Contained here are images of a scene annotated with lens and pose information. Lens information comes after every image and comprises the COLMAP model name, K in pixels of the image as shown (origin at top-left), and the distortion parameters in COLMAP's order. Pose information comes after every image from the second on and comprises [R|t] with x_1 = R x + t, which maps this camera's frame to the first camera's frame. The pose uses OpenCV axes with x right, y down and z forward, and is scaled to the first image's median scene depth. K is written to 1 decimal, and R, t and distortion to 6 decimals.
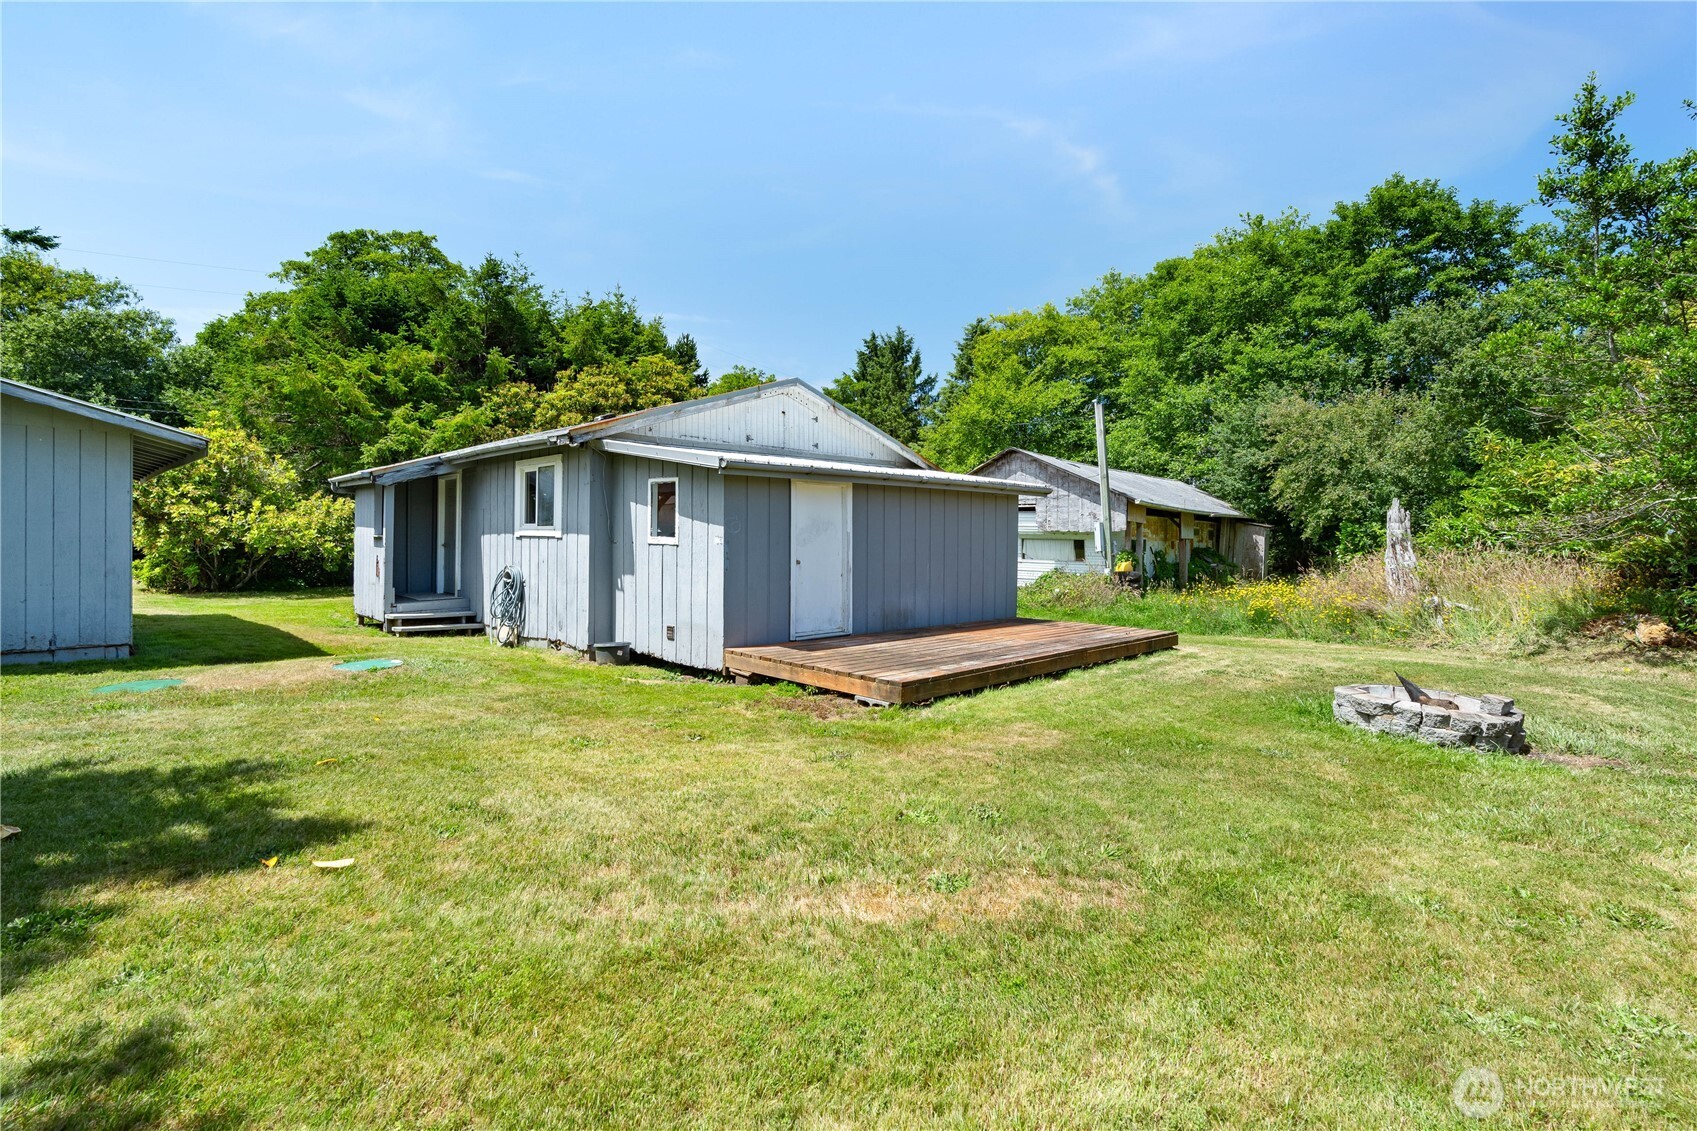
lens RADIAL K [[764.1, 0, 852.6], [0, 764.1, 547.4], [0, 0, 1]] dist [-0.007973, 0.003427]
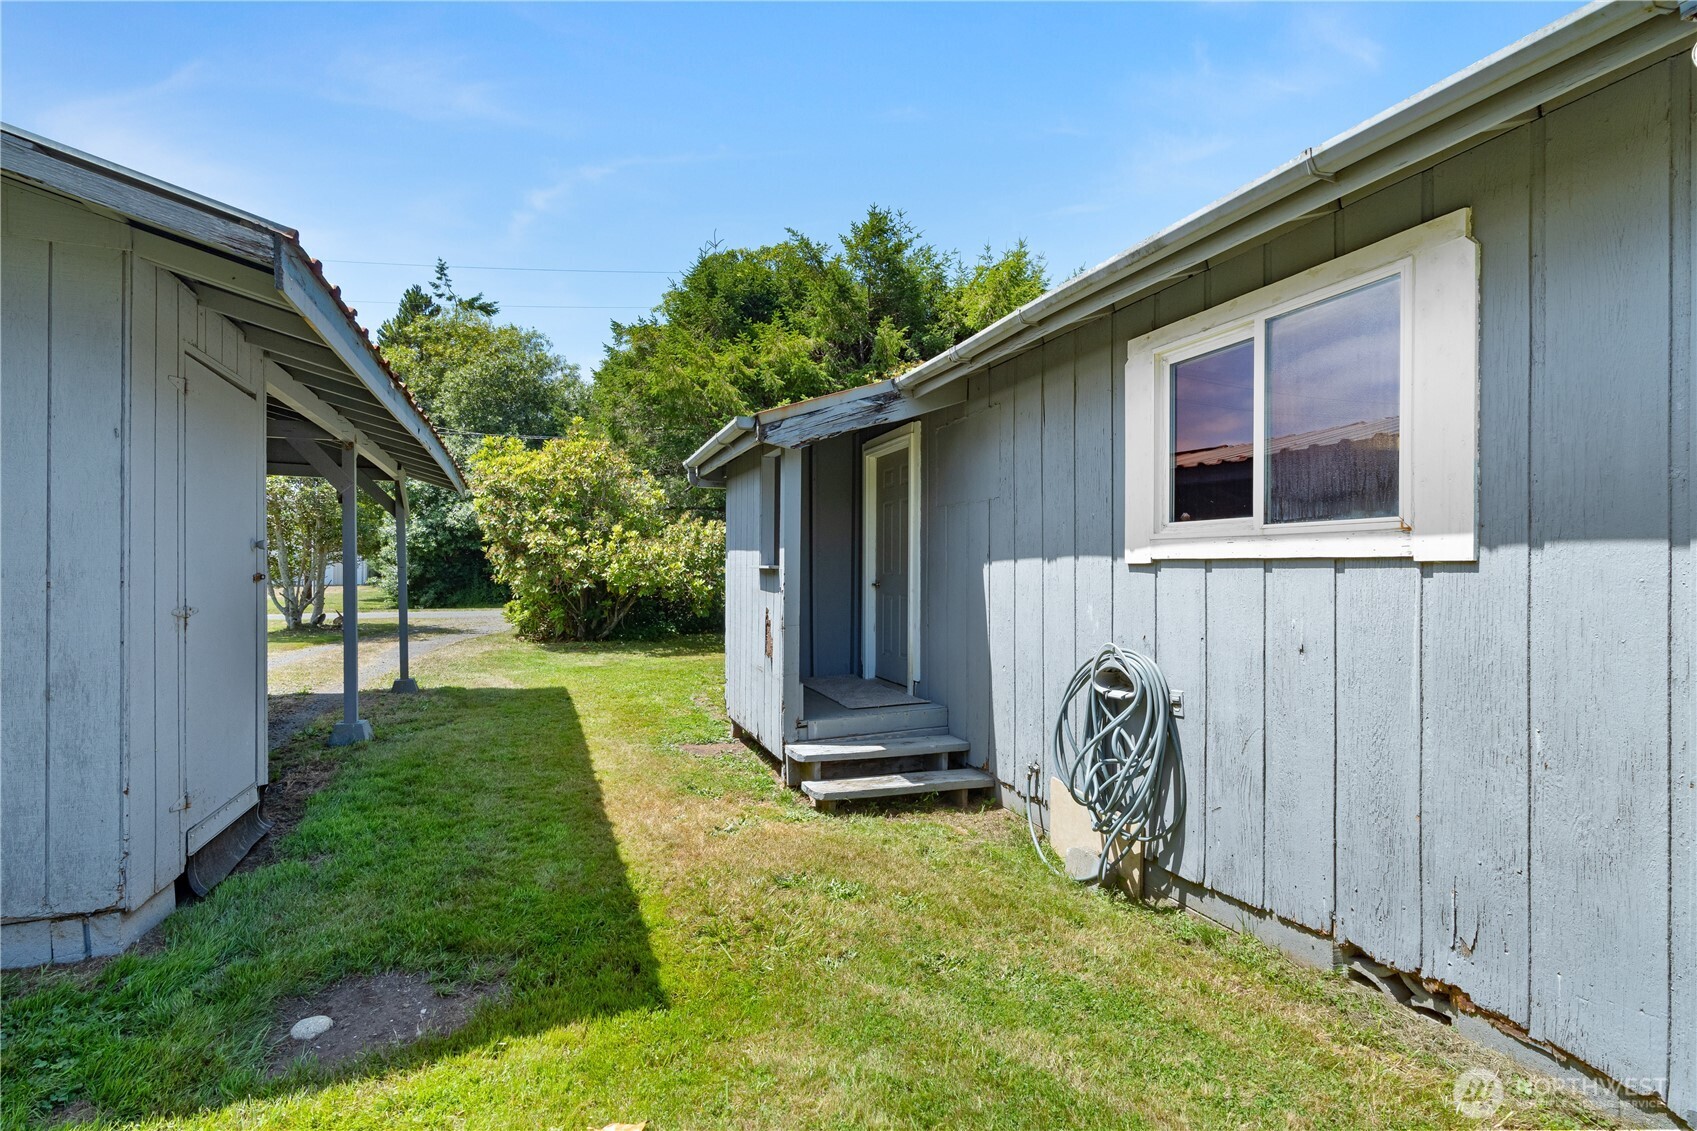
lens RADIAL K [[764.1, 0, 867.3], [0, 764.1, 591.7], [0, 0, 1]] dist [-0.007973, 0.003427]
pose [[0.921337, 0.001849, -0.388761, -0.235734], [0.003845, 0.999896, 0.013869, -0.003732], [0.388746, -0.014272, 0.921234, 0.362959]]
